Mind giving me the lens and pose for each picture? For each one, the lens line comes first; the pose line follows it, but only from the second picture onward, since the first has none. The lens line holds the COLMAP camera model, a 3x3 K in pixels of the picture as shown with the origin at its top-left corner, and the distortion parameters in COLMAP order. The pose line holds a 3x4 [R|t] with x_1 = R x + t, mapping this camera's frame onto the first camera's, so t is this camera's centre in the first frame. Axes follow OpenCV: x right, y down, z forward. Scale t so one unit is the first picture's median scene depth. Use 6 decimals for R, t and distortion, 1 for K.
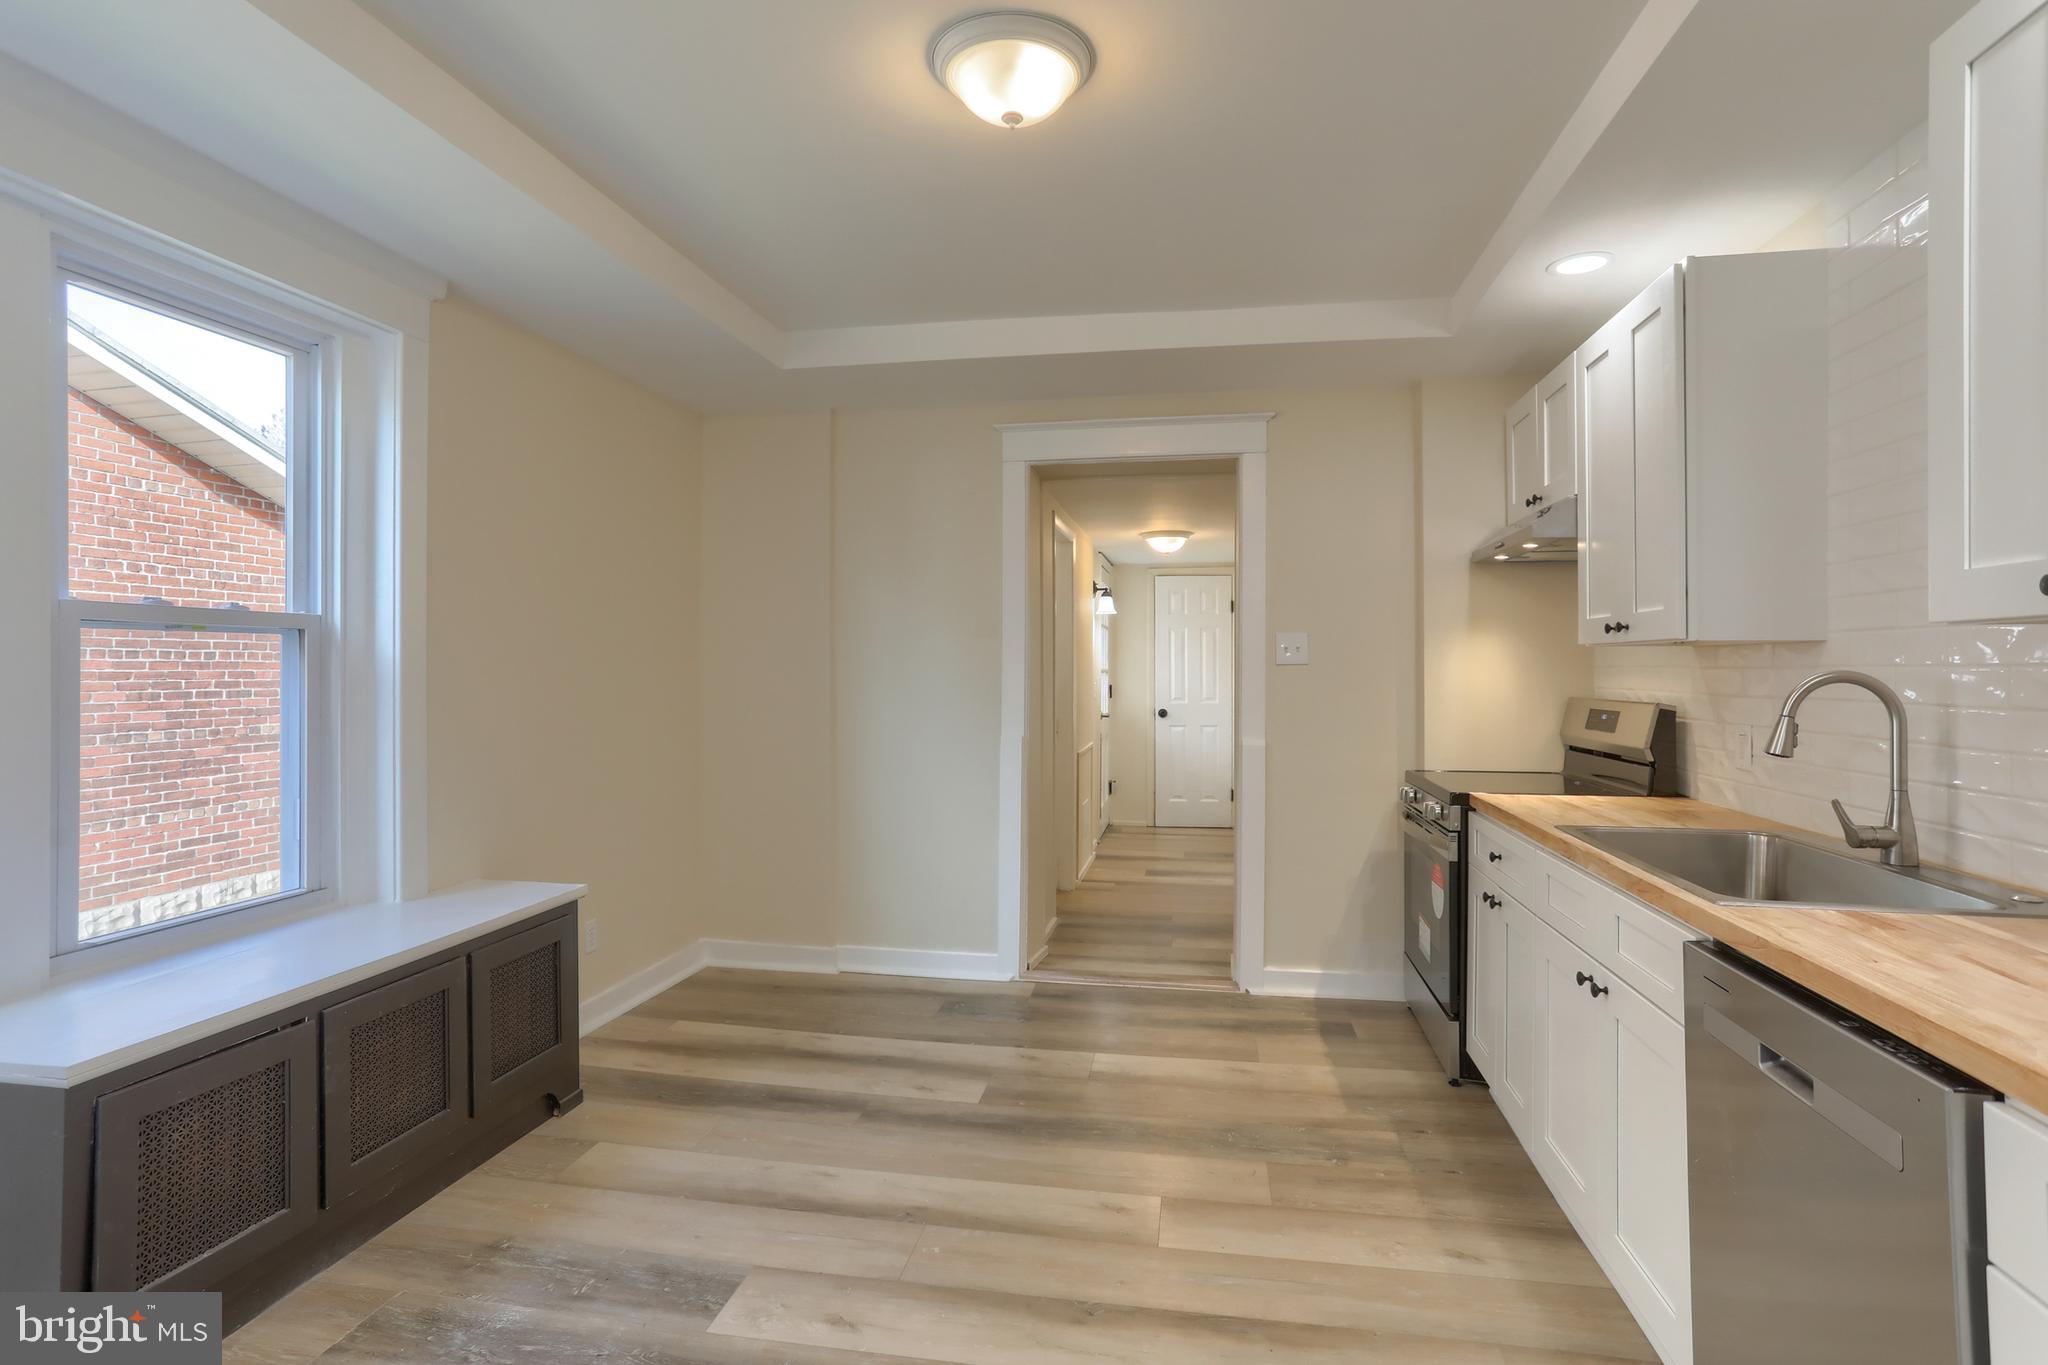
lens RADIAL K [[1034.8, 0, 1032.5], [0, 1034.8, 658.4], [0, 0, 1]] dist [-0.034492, 0.024721]
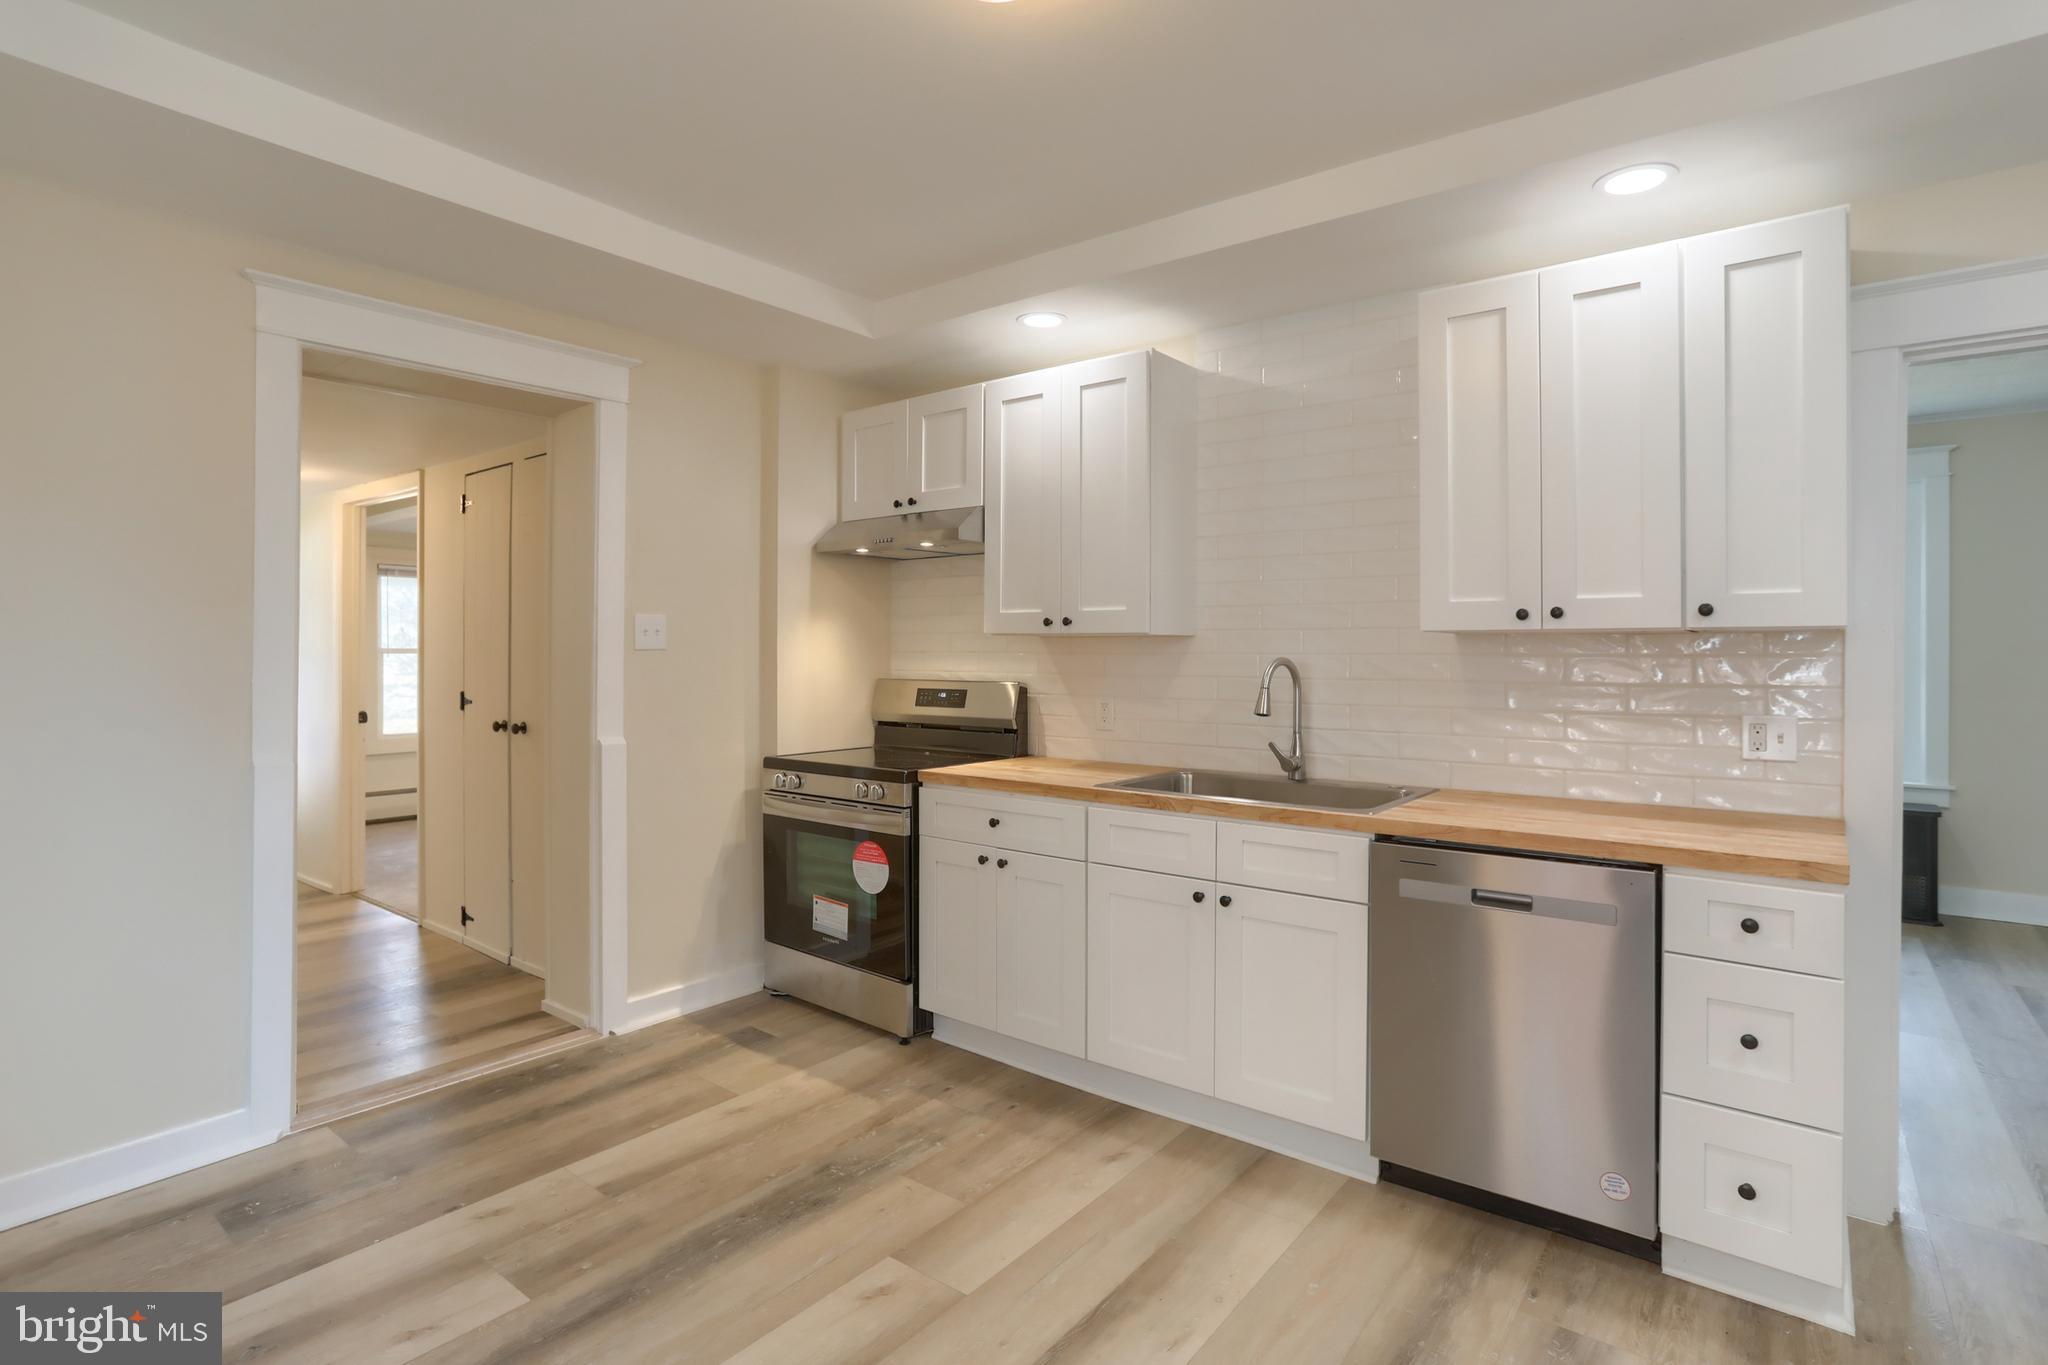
lens RADIAL K [[1025.4, 0, 1027.3], [0, 1025.4, 645.4], [0, 0, 1]] dist [-0.054277, 0.031459]
pose [[0.471979, 0.002861, 0.881605, -0.461257], [-0.010379, 0.999943, 0.002312, -0.003675], [-0.881549, -0.010242, 0.471982, 0.386049]]
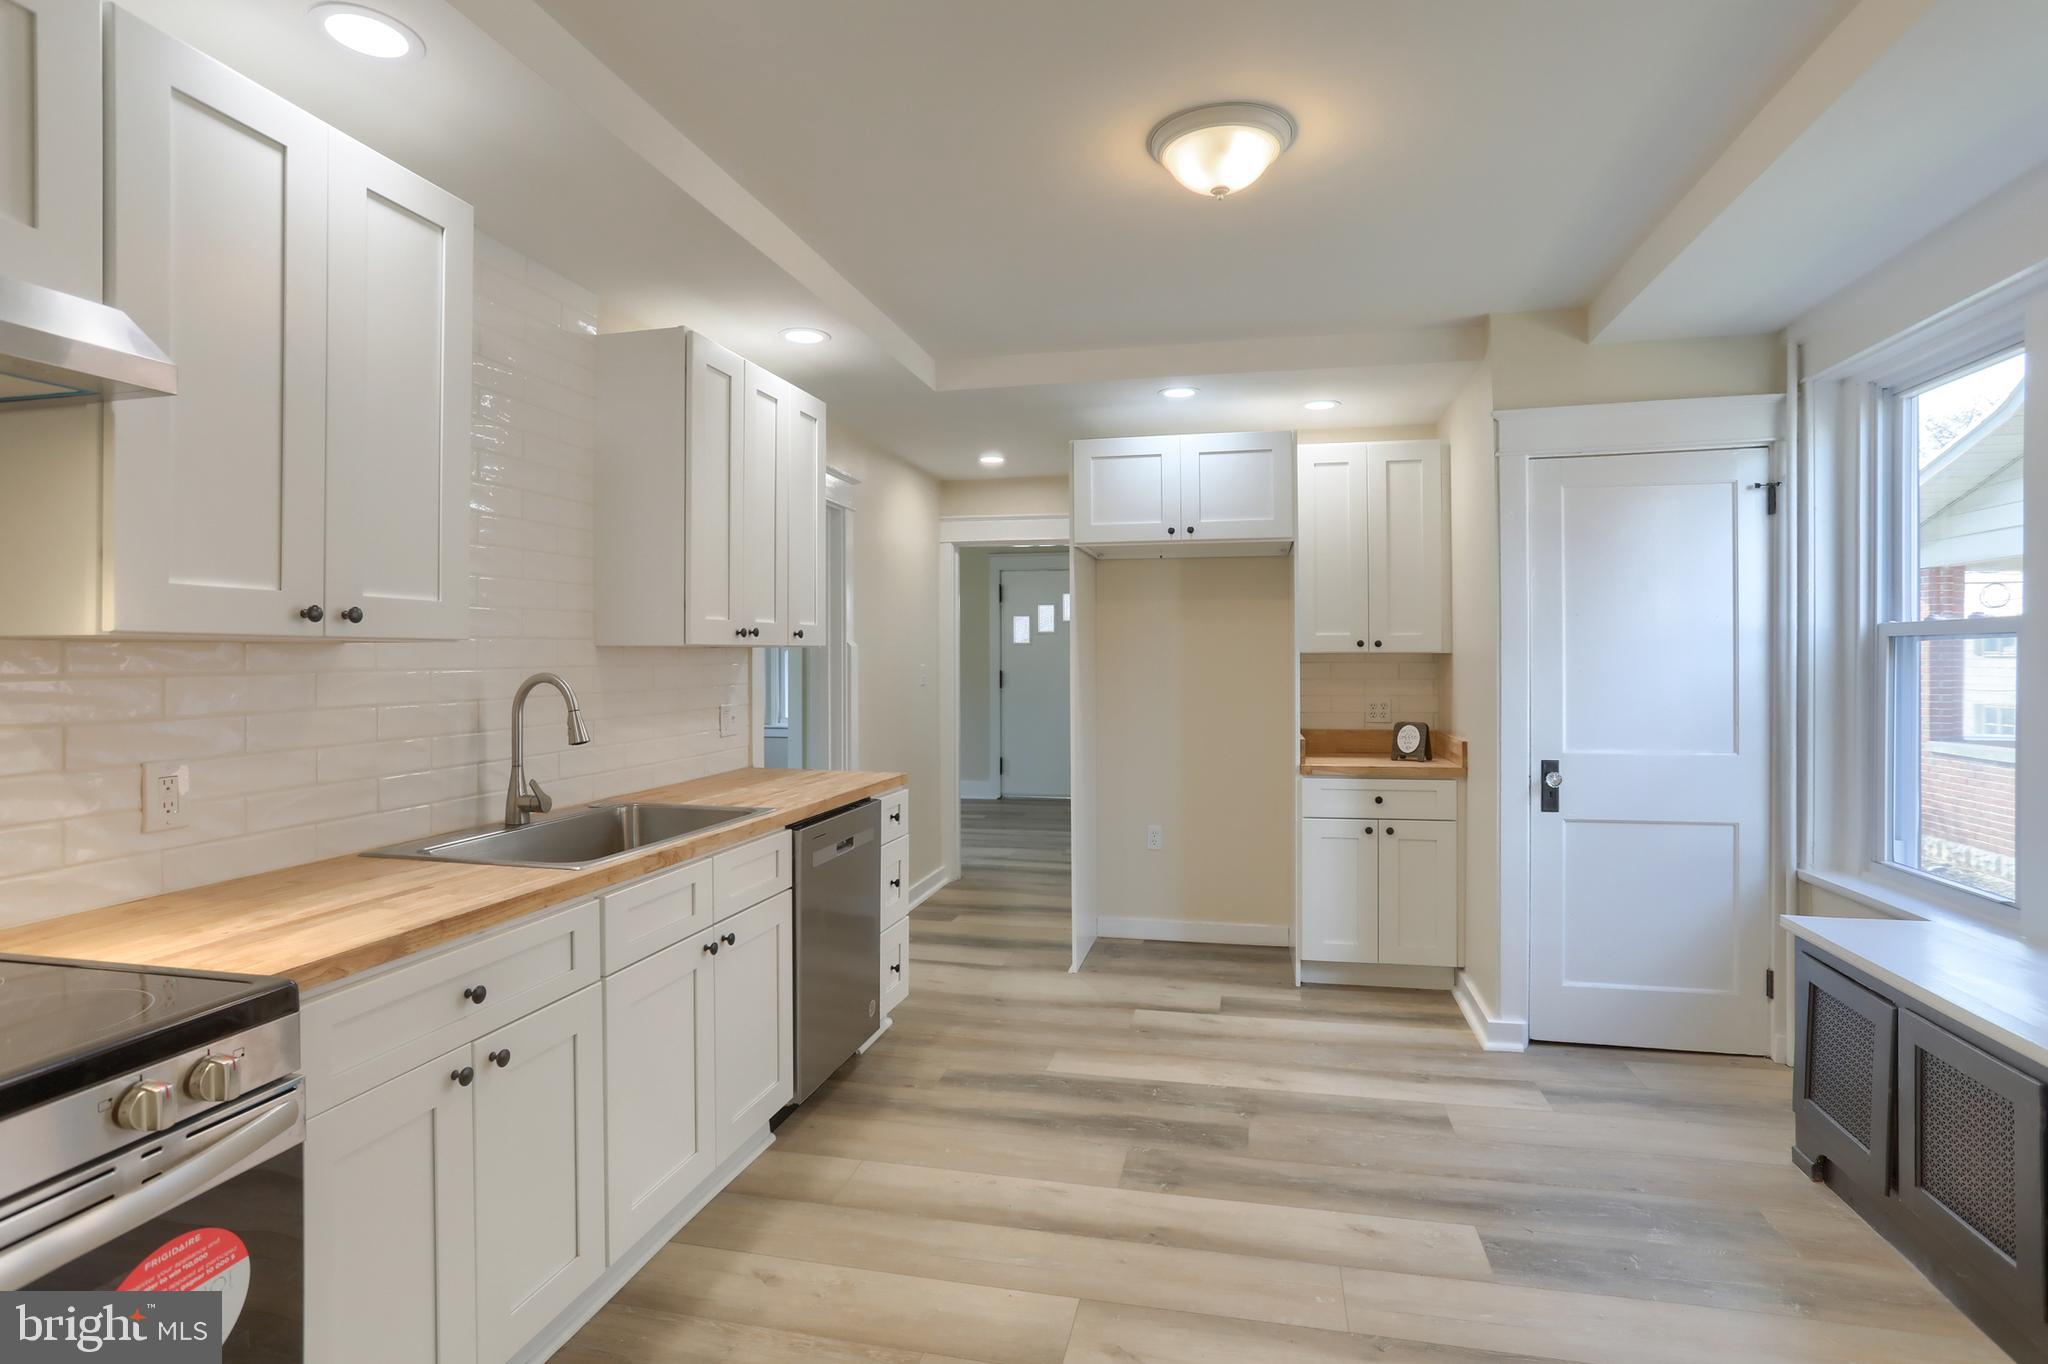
lens RADIAL K [[1034.8, 0, 1032.5], [0, 1034.8, 657.9], [0, 0, 1]] dist [-0.034492, 0.024721]
pose [[-0.998495, 0.001478, 0.054814, 0.080969], [0.001072, 0.999972, -0.007429, 0.001755], [-0.054823, -0.007359, -0.998469, 1.386145]]
